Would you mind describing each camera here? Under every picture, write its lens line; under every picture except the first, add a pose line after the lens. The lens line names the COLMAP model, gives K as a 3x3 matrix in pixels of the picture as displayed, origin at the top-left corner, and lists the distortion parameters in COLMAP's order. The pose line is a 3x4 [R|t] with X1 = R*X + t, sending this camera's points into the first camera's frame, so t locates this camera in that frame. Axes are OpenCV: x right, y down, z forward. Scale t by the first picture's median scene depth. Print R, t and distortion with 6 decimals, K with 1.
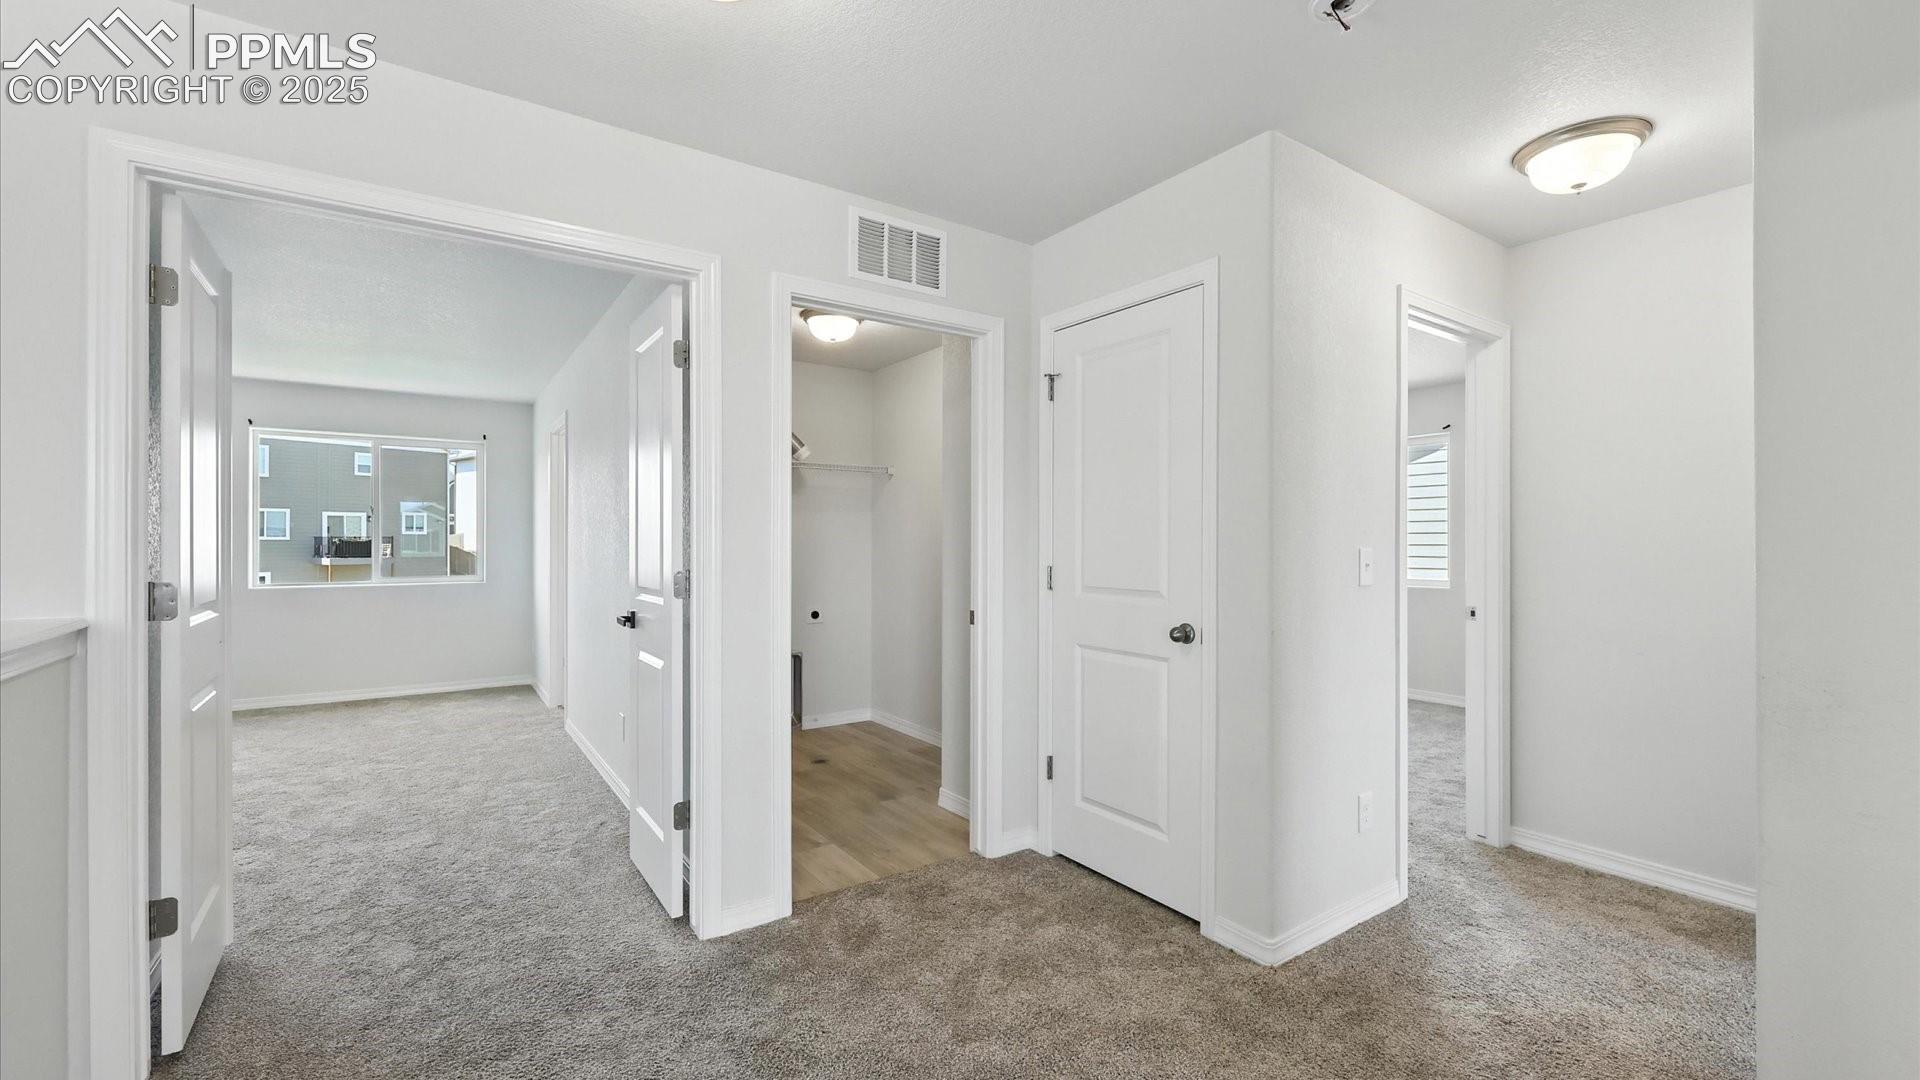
lens RADIAL K [[776.5, 0, 949.0], [0, 776.5, 539.8], [0, 0, 1]] dist [0.000038, 0.000294]
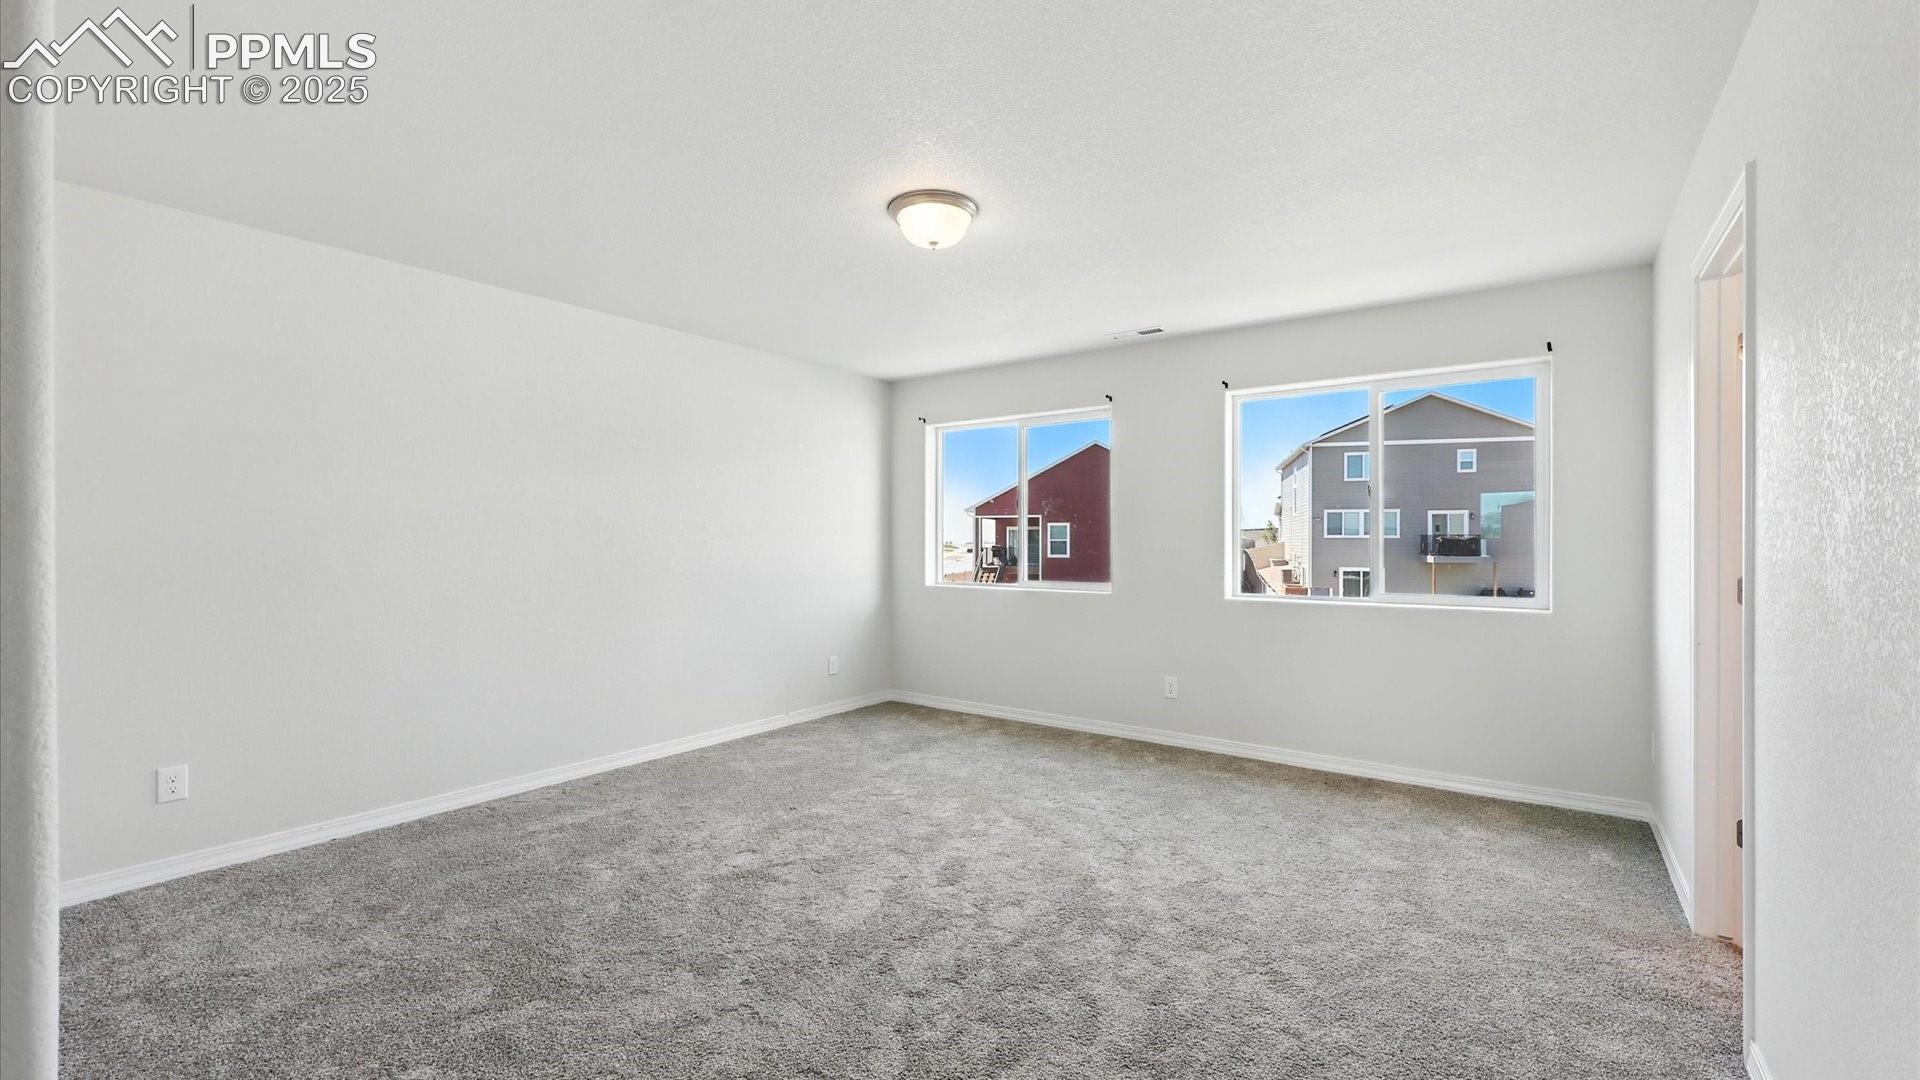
lens RADIAL K [[776.5, 0, 954.9], [0, 776.5, 538.1], [0, 0, 1]] dist [0.000038, 0.000294]
pose [[0.325001, -0.000270, -0.945714, -0.248401], [0.000061, 1.000000, -0.000264, 0.003121], [0.945714, 0.000028, 0.325001, 0.487767]]
